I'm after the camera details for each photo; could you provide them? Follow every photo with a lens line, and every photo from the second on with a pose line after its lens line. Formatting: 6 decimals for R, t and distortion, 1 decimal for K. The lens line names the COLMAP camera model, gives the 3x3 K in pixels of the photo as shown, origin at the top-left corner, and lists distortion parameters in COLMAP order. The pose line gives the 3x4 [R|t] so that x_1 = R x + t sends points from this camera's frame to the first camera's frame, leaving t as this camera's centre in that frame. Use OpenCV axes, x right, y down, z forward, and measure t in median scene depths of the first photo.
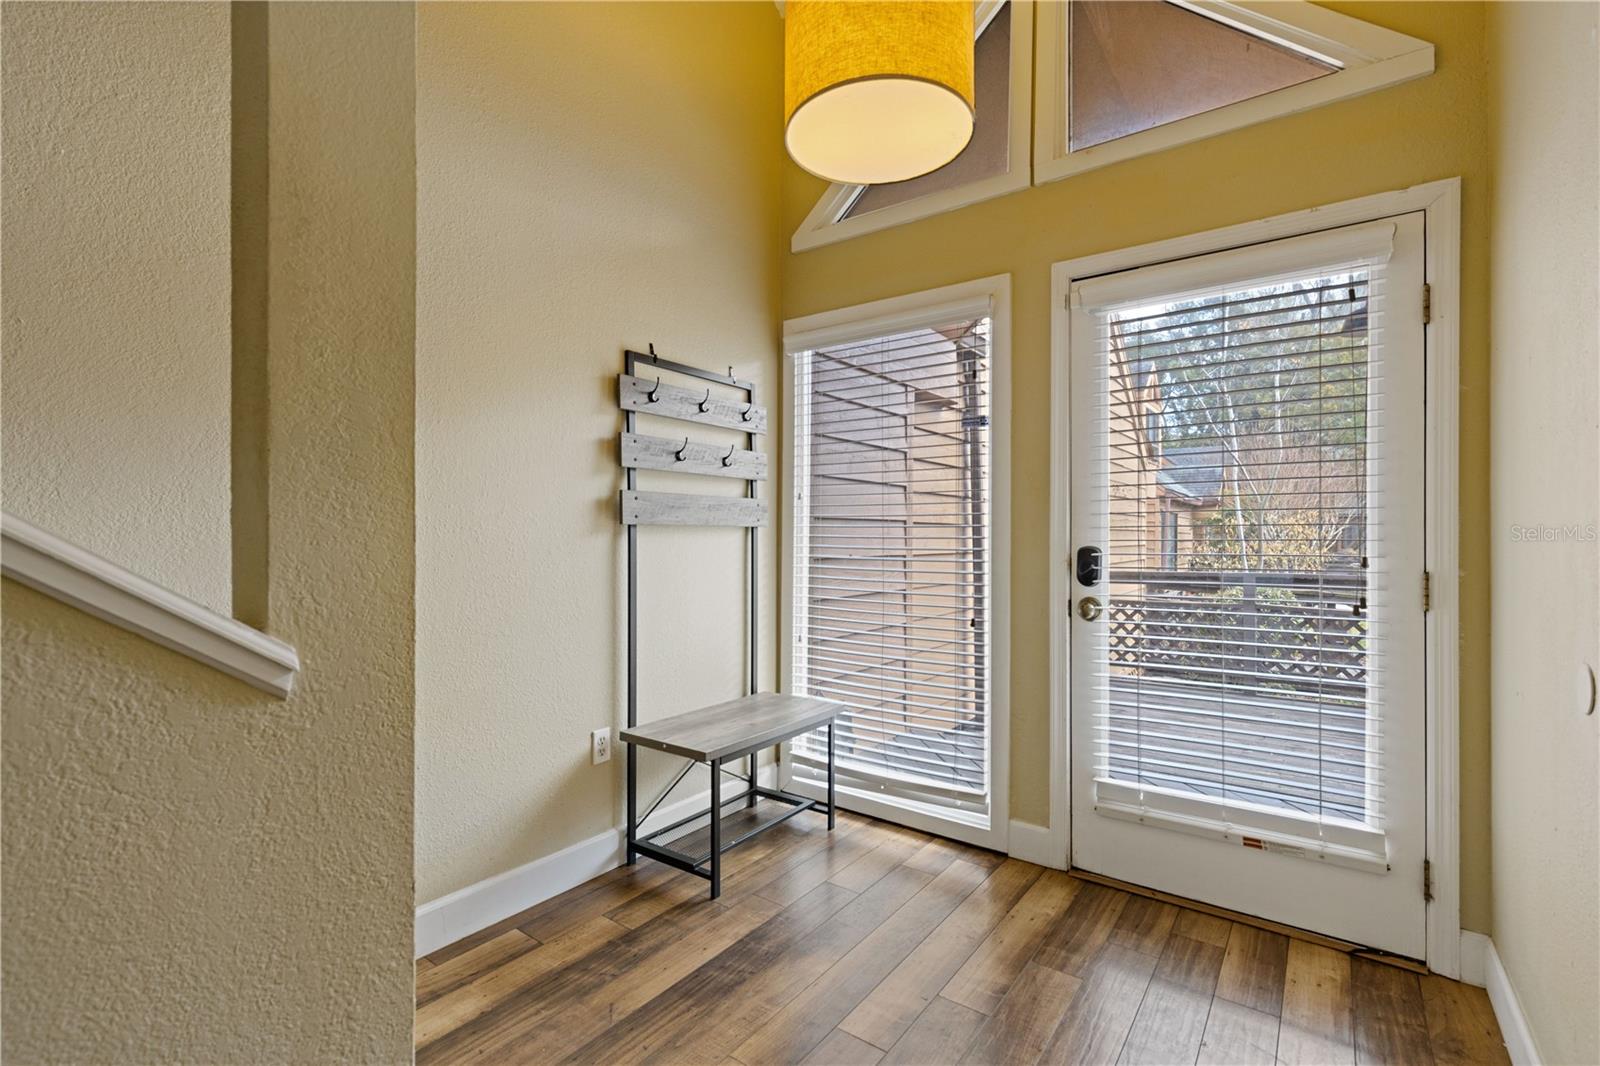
lens RADIAL K [[718.7, 0, 796.2], [0, 718.7, 533.7], [0, 0, 1]] dist [0.004476, -0.000640]
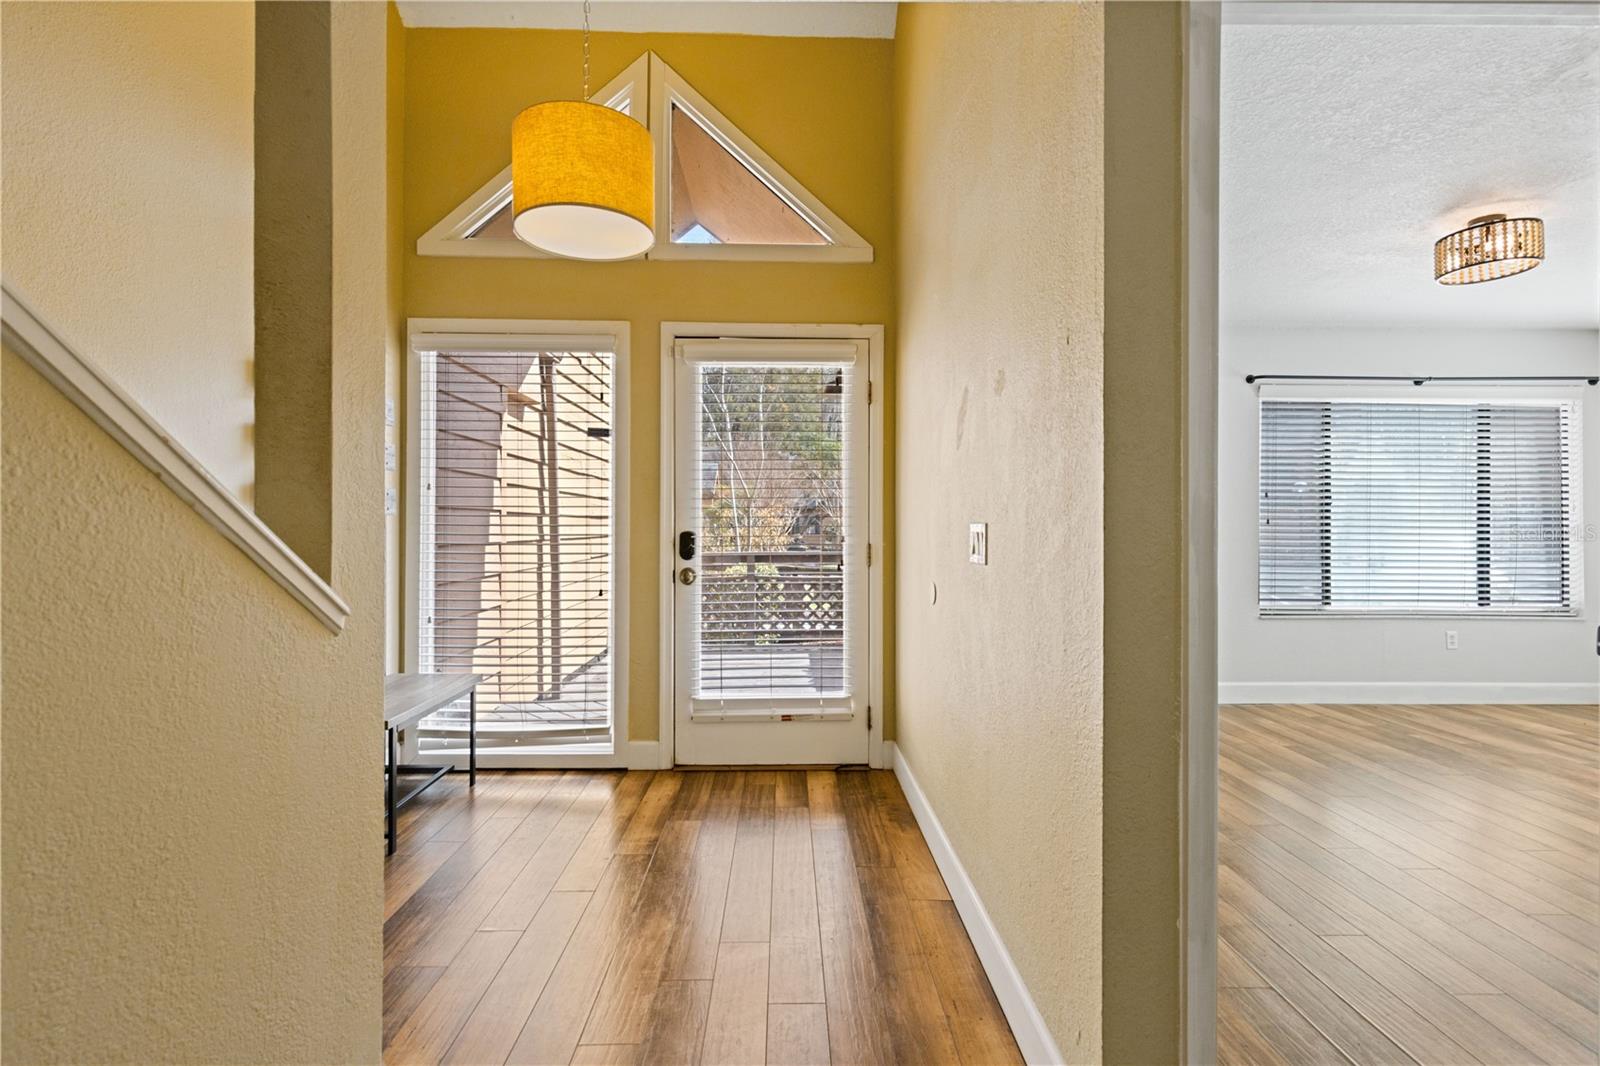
lens RADIAL K [[718.7, 0, 798.1], [0, 718.7, 524.8], [0, 0, 1]] dist [0.004476, -0.000640]
pose [[0.790414, -0.000541, 0.612572, -0.263753], [-0.001867, 0.999993, 0.003292, -0.000088], [-0.612570, -0.003746, 0.790408, -0.219642]]
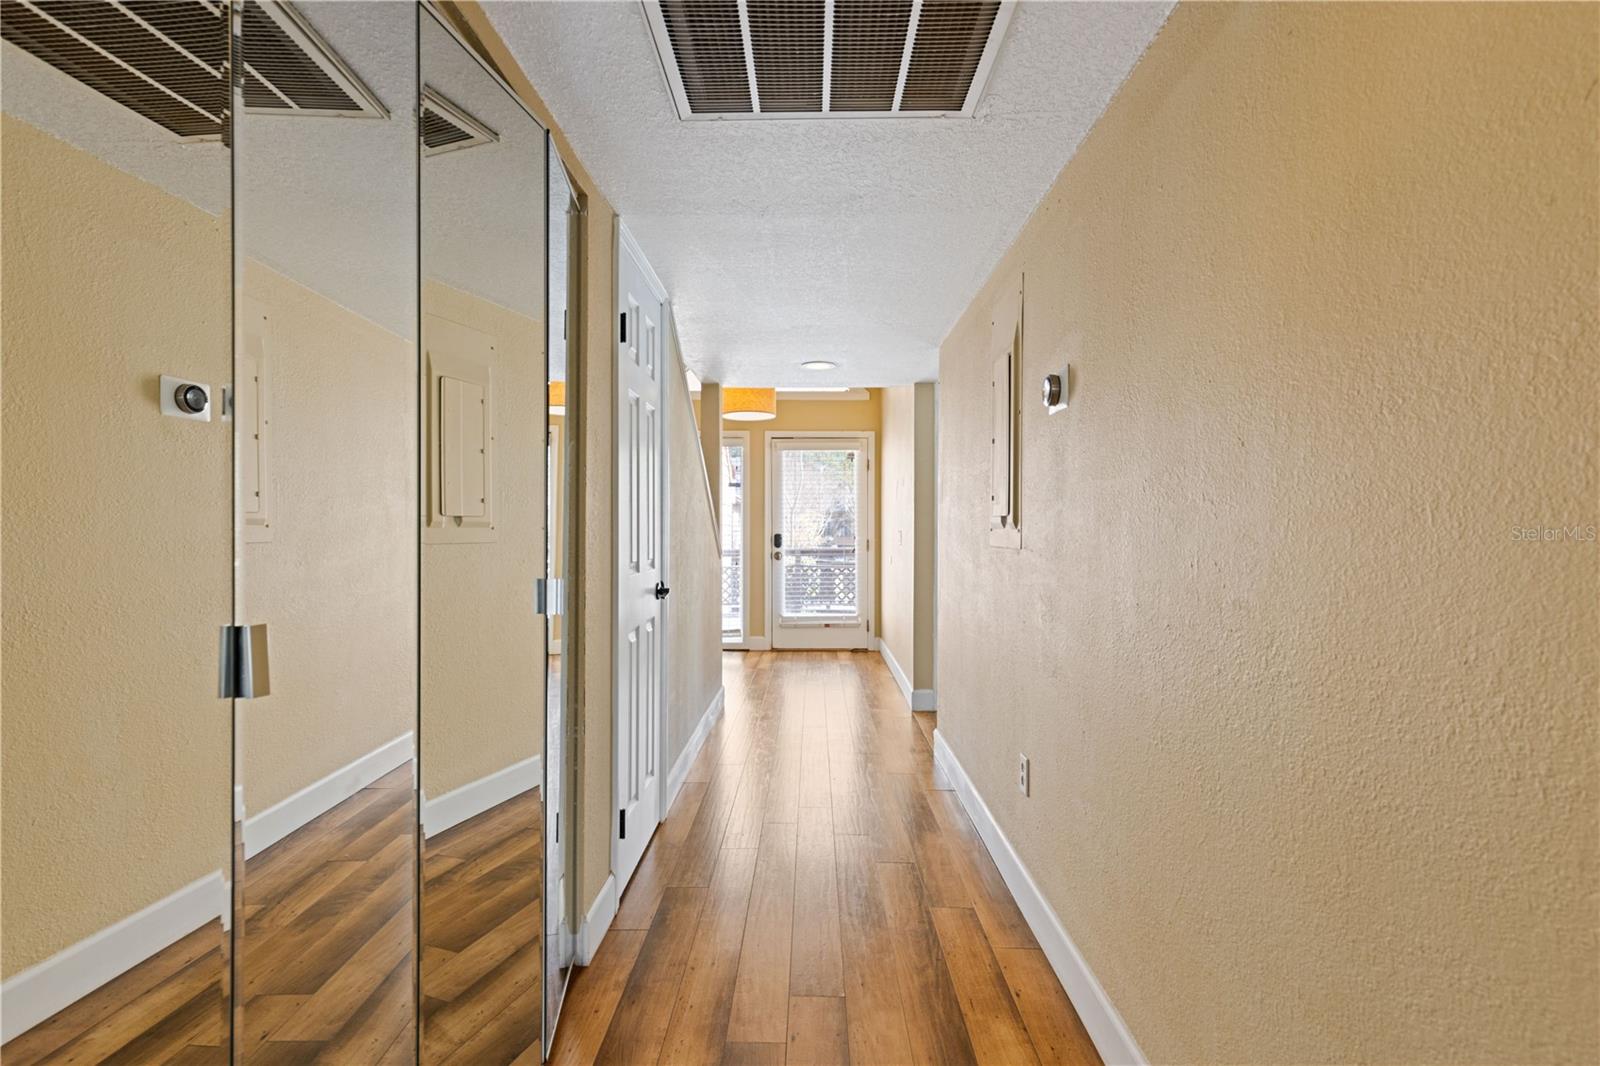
lens RADIAL K [[698.1, 0, 799.9], [0, 698.1, 534.8], [0, 0, 1]] dist [-0.000407, -0.000001]
pose [[0.814983, -0.008641, 0.579420, -1.066788], [0.000448, 0.999898, 0.014281, -0.016492], [-0.579484, -0.011379, 0.814904, -1.232929]]
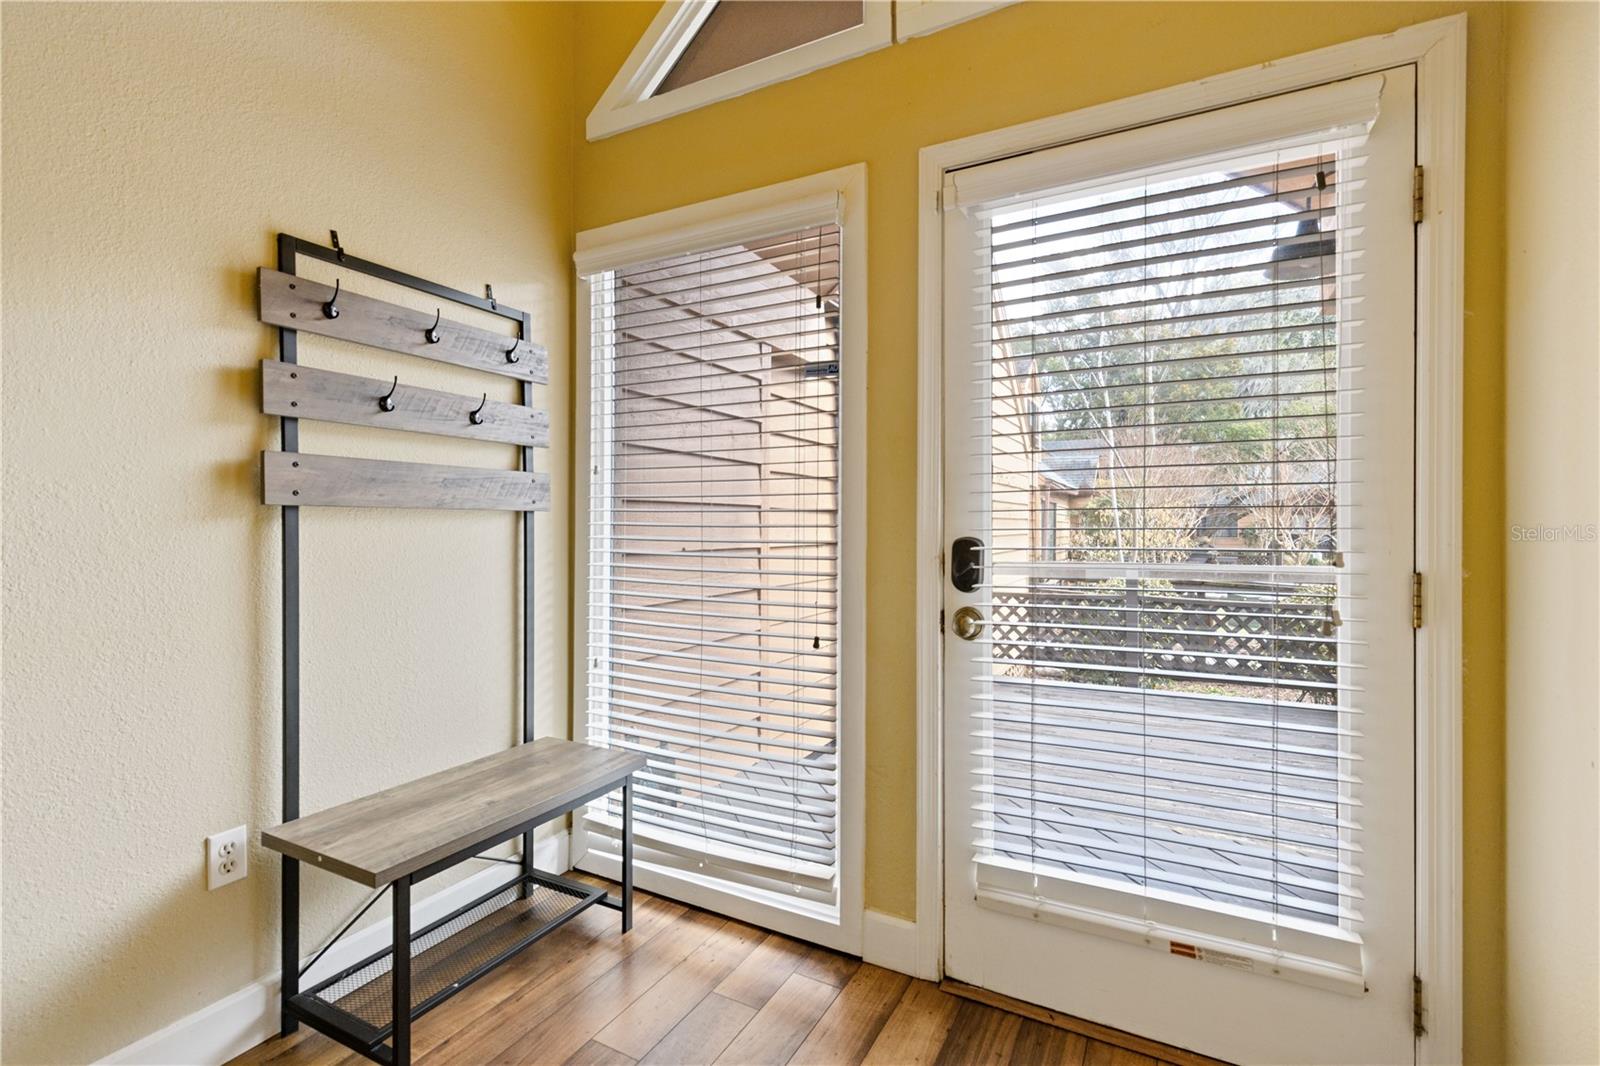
lens RADIAL K [[718.7, 0, 800.9], [0, 718.7, 526.5], [0, 0, 1]] dist [0.004476, -0.000640]
pose [[0.988925, -0.000922, 0.148412, 0.127076], [0.000219, 0.999989, 0.004755, 0.003293], [-0.148415, -0.004669, 0.988914, 0.294061]]
